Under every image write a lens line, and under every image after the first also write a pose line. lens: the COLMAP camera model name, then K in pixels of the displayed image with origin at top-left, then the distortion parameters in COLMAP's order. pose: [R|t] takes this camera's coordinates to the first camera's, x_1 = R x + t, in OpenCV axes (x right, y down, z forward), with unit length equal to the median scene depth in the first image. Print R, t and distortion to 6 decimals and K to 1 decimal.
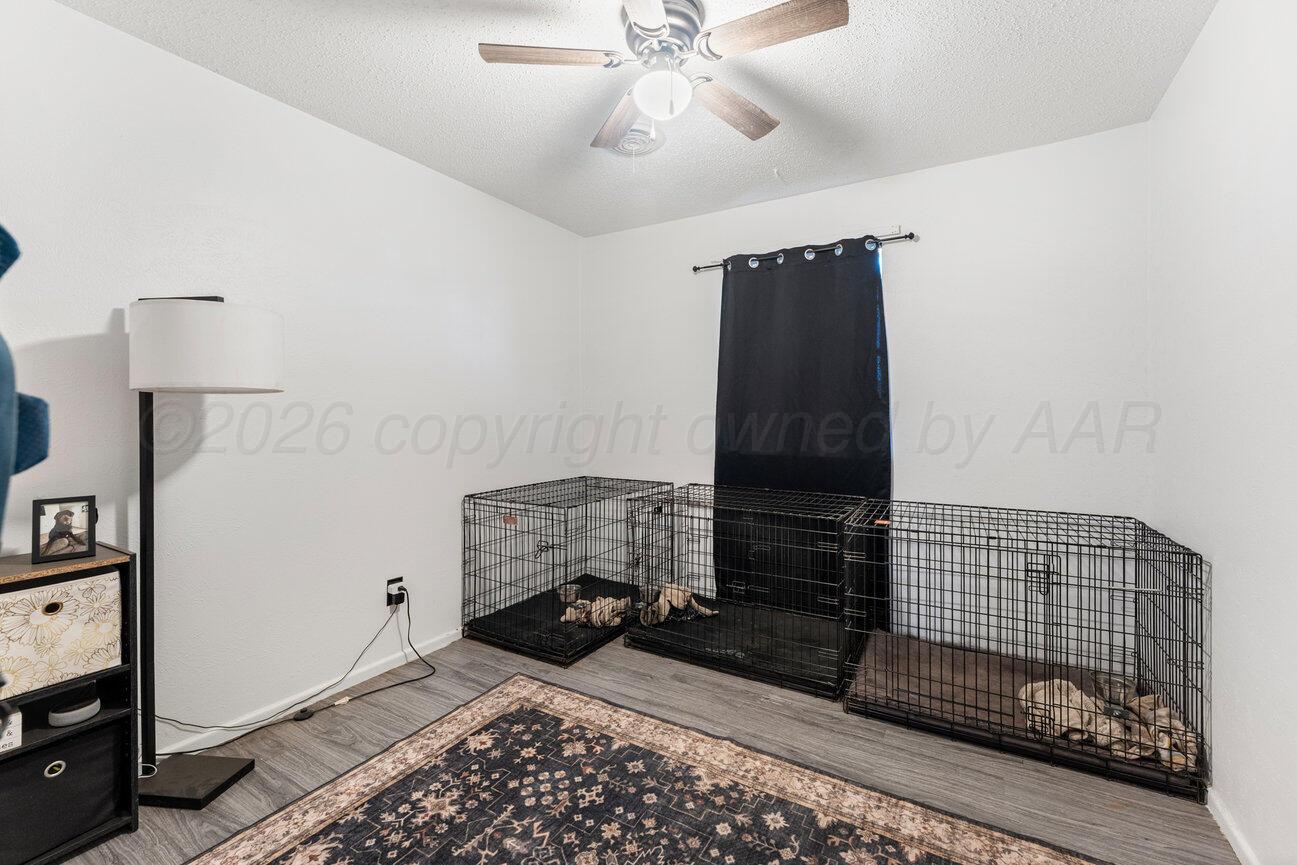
lens RADIAL K [[531.7, 0, 649.8], [0, 531.7, 422.7], [0, 0, 1]] dist [0.002102, 0.000095]
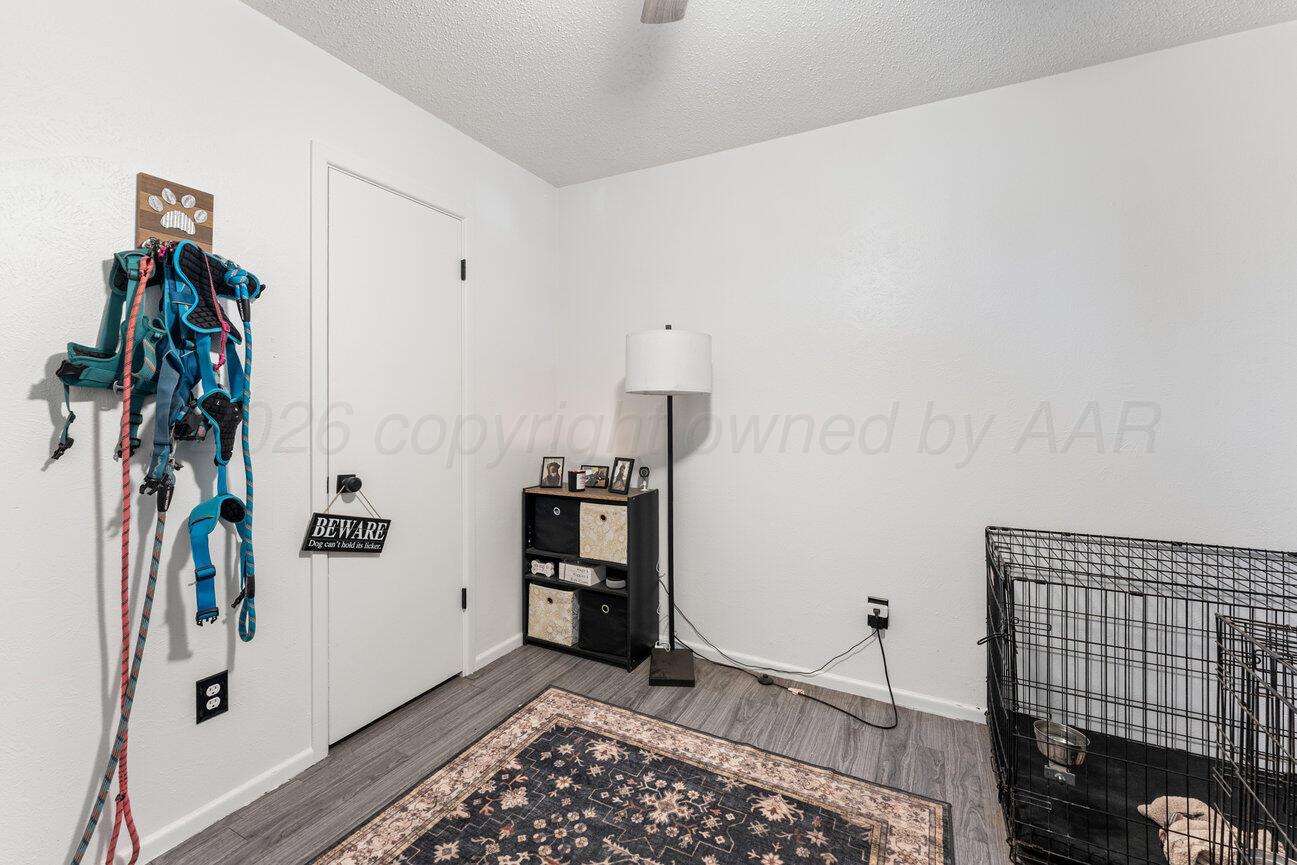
lens RADIAL K [[531.7, 0, 649.8], [0, 531.7, 422.7], [0, 0, 1]] dist [0.002102, 0.000095]
pose [[0.079889, 0.025627, -0.996474, 0.478182], [-0.023667, 0.999436, 0.023806, -0.011213], [0.996523, 0.021682, 0.080450, 0.739484]]
